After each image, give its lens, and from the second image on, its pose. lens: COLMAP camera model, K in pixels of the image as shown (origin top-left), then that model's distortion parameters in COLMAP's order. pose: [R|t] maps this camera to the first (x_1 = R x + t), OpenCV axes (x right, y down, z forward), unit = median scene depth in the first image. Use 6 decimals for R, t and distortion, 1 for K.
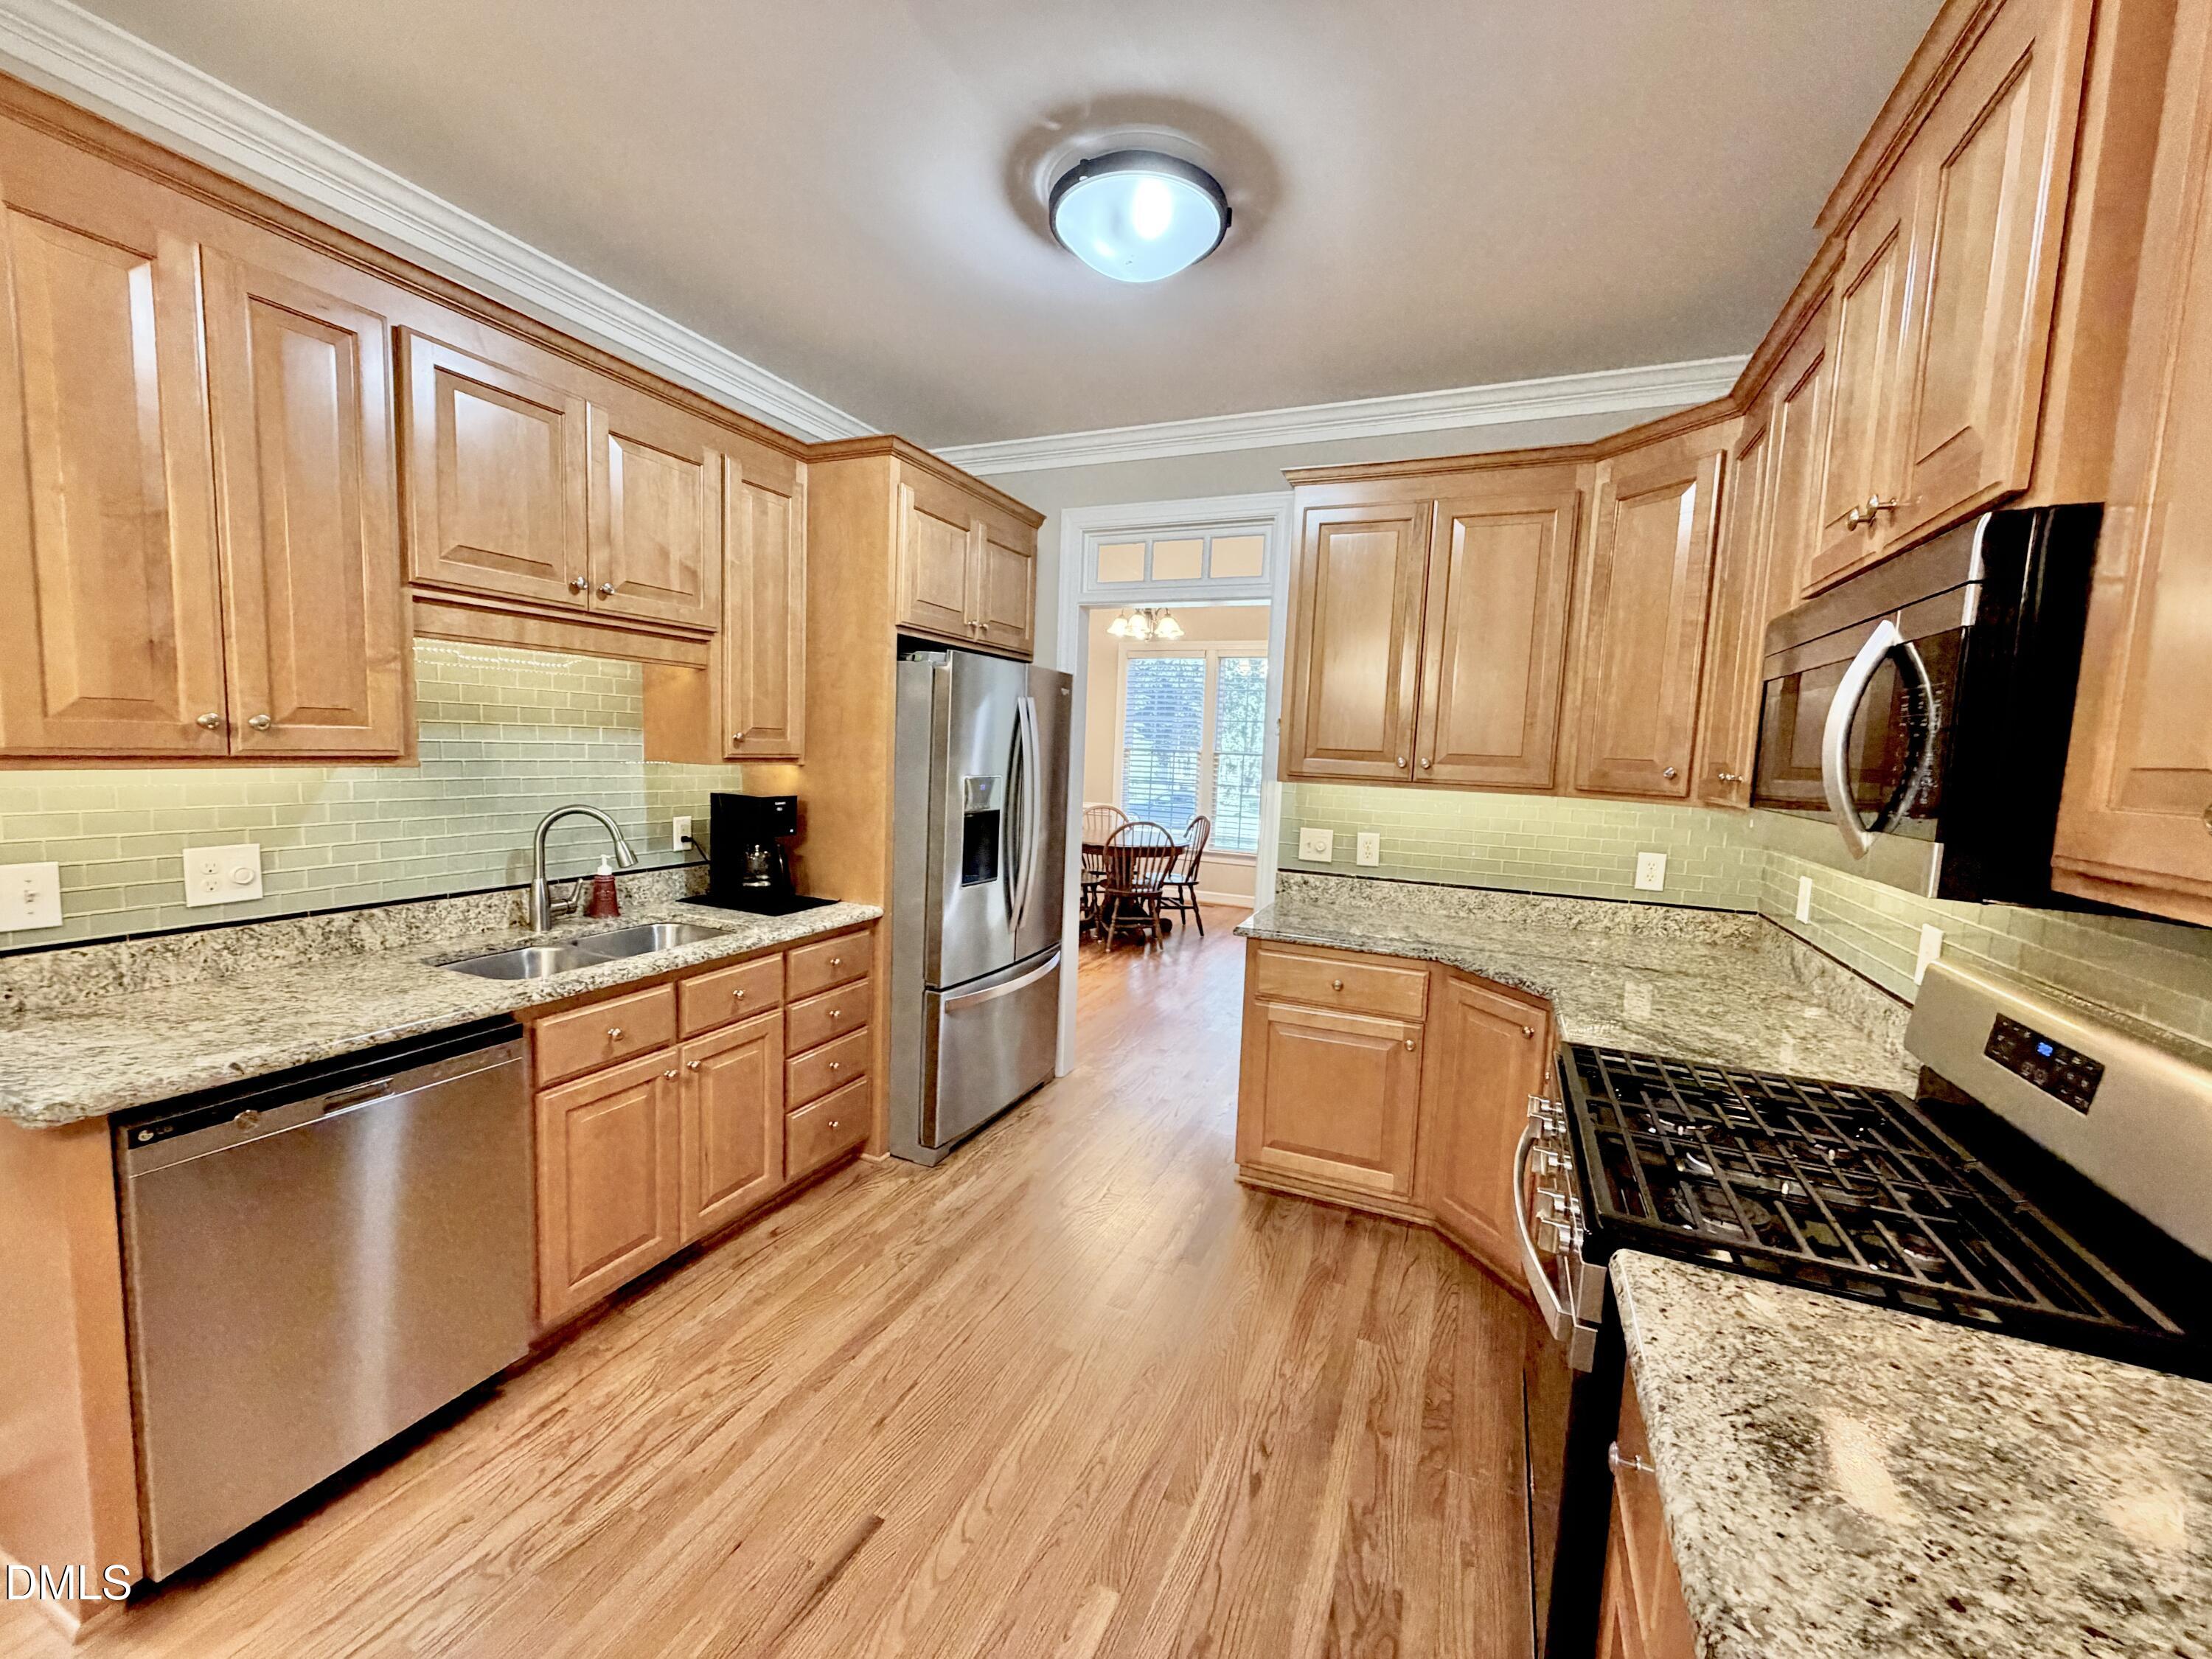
lens RADIAL K [[881.6, 0, 1104.5], [0, 881.6, 830.9], [0, 0, 1]] dist [0.001072, 0.000407]
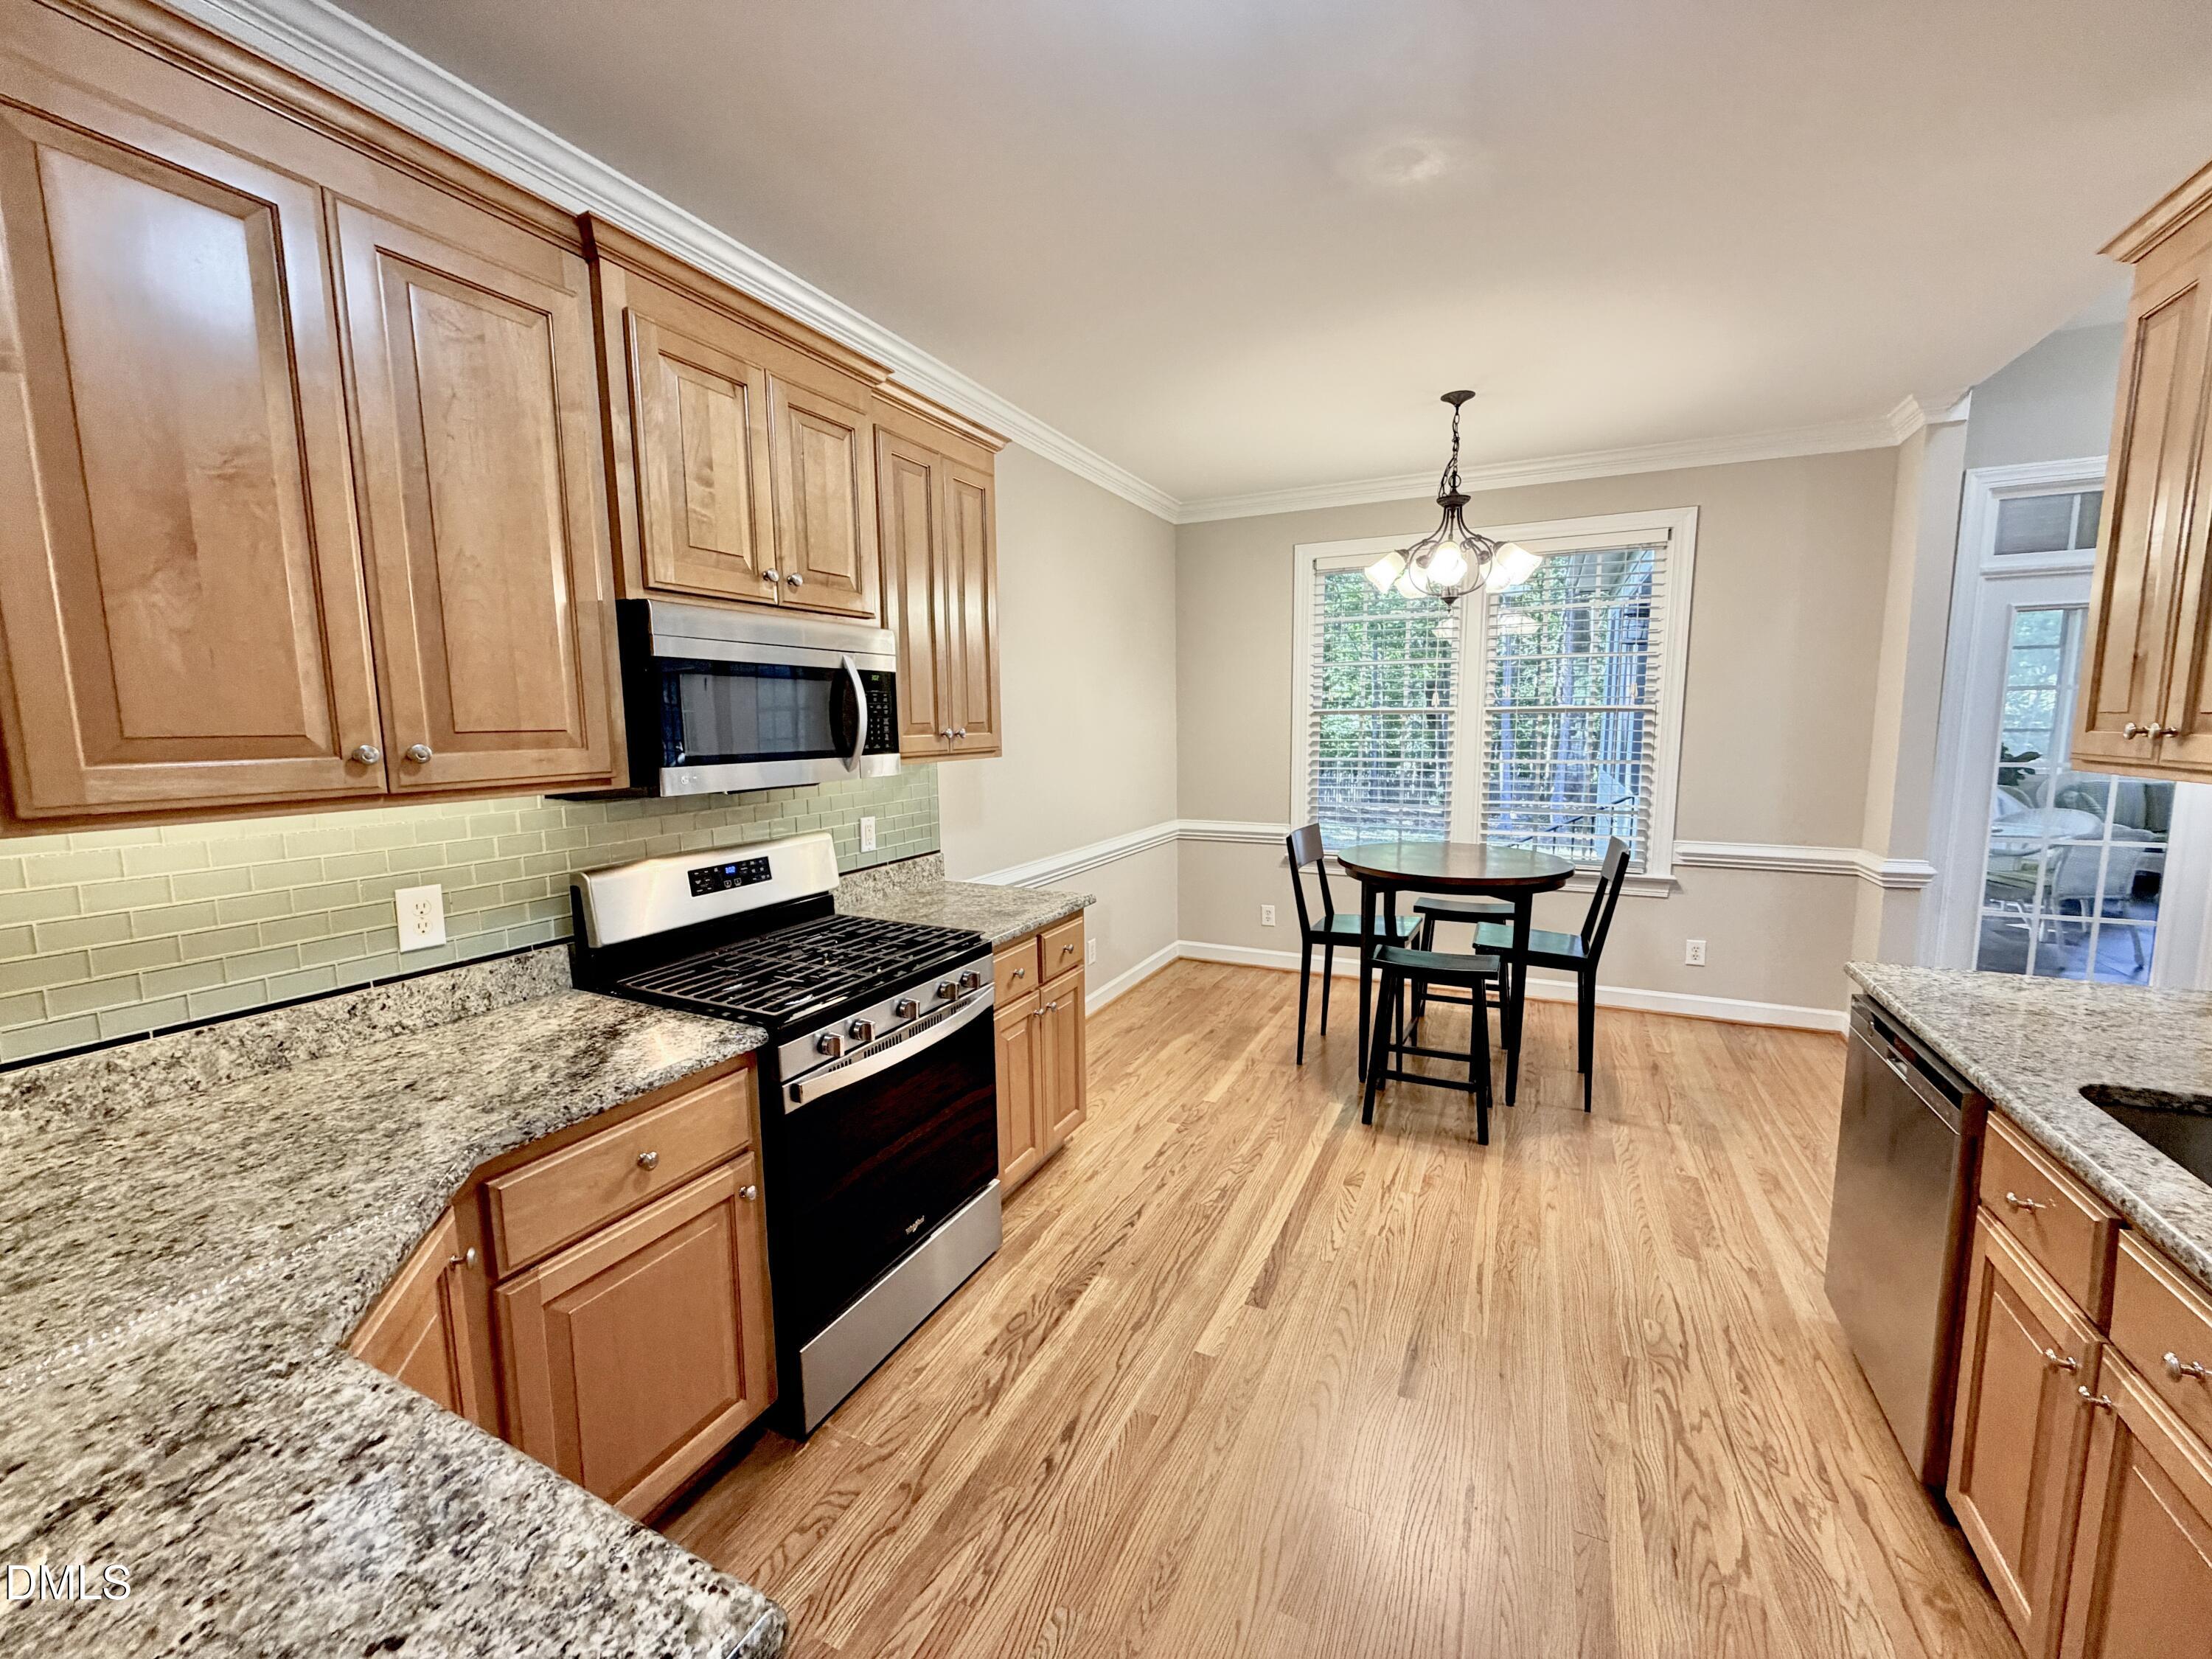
lens RADIAL K [[881.6, 0, 1102.1], [0, 881.6, 830.8], [0, 0, 1]] dist [0.001072, 0.000407]
pose [[-0.998859, -0.030794, 0.036494, 0.101781], [-0.021922, 0.974701, 0.222433, -0.164300], [-0.042420, 0.221380, -0.974265, 1.626168]]
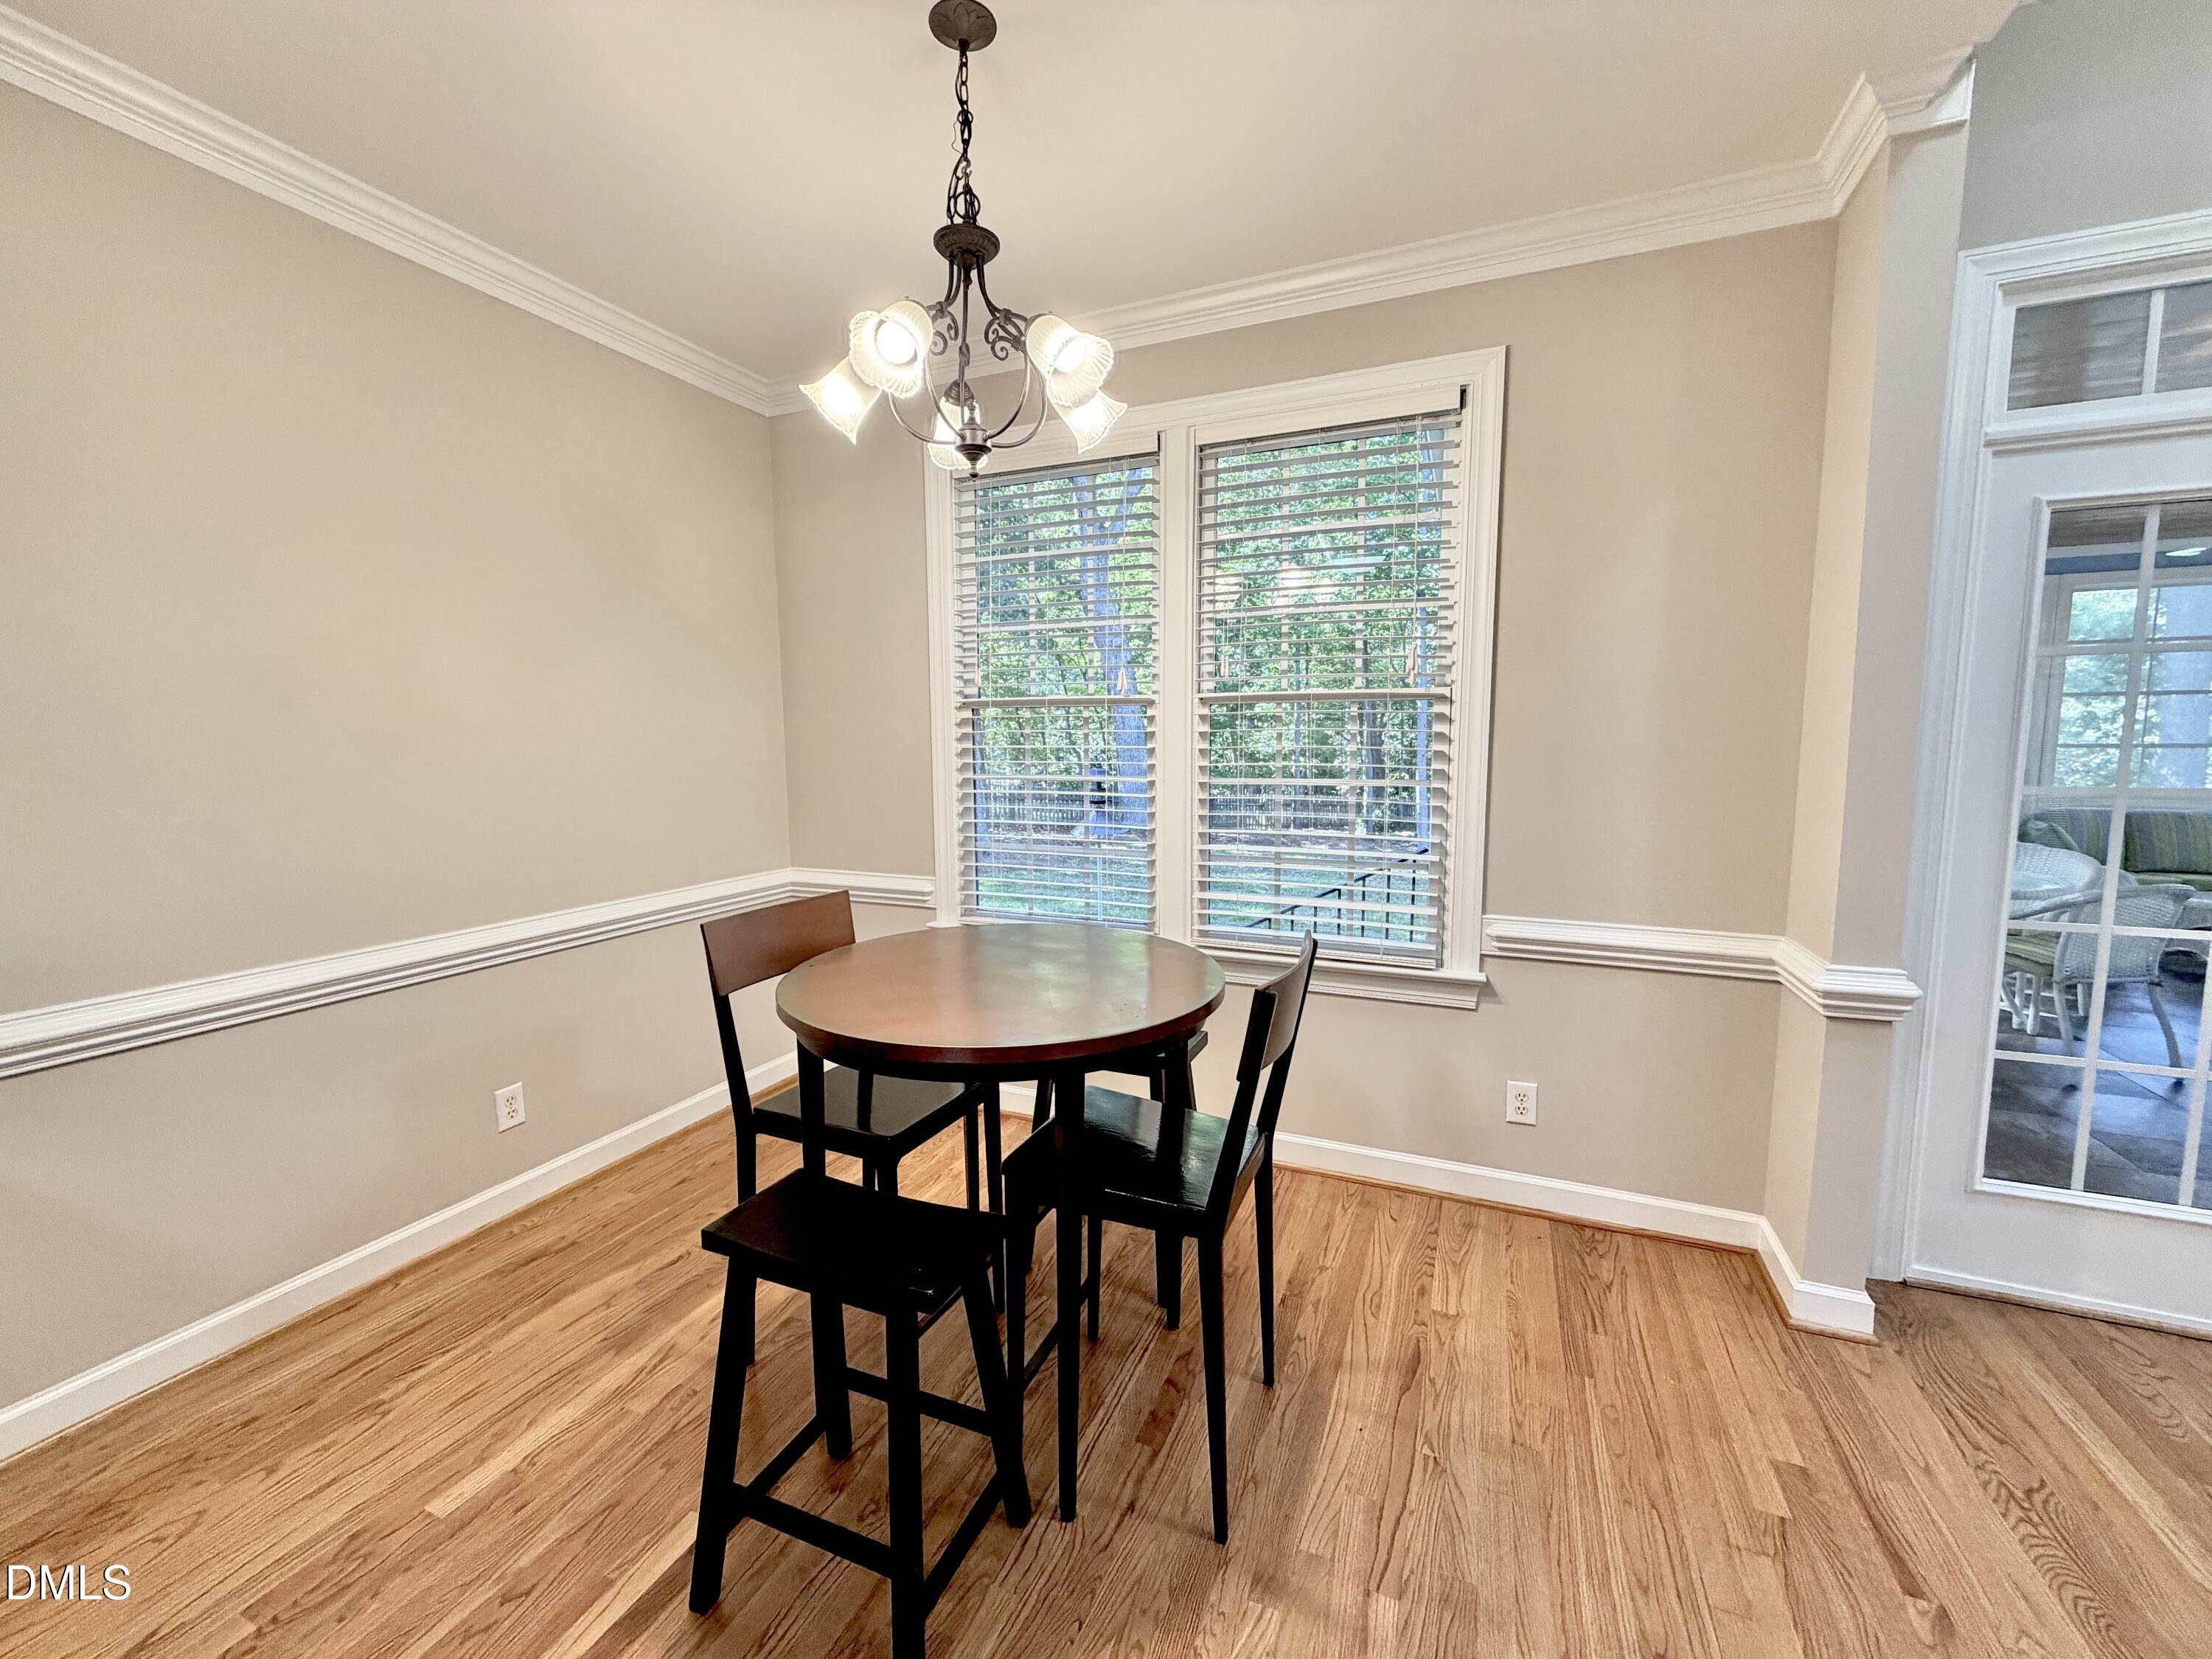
lens RADIAL K [[881.6, 0, 1100.6], [0, 881.6, 830.8], [0, 0, 1]] dist [0.001072, 0.000407]
pose [[-0.999493, -0.030470, -0.009204, -0.623245], [-0.031696, 0.979282, 0.200007, -0.053792], [0.002919, 0.200198, -0.979751, 0.728638]]
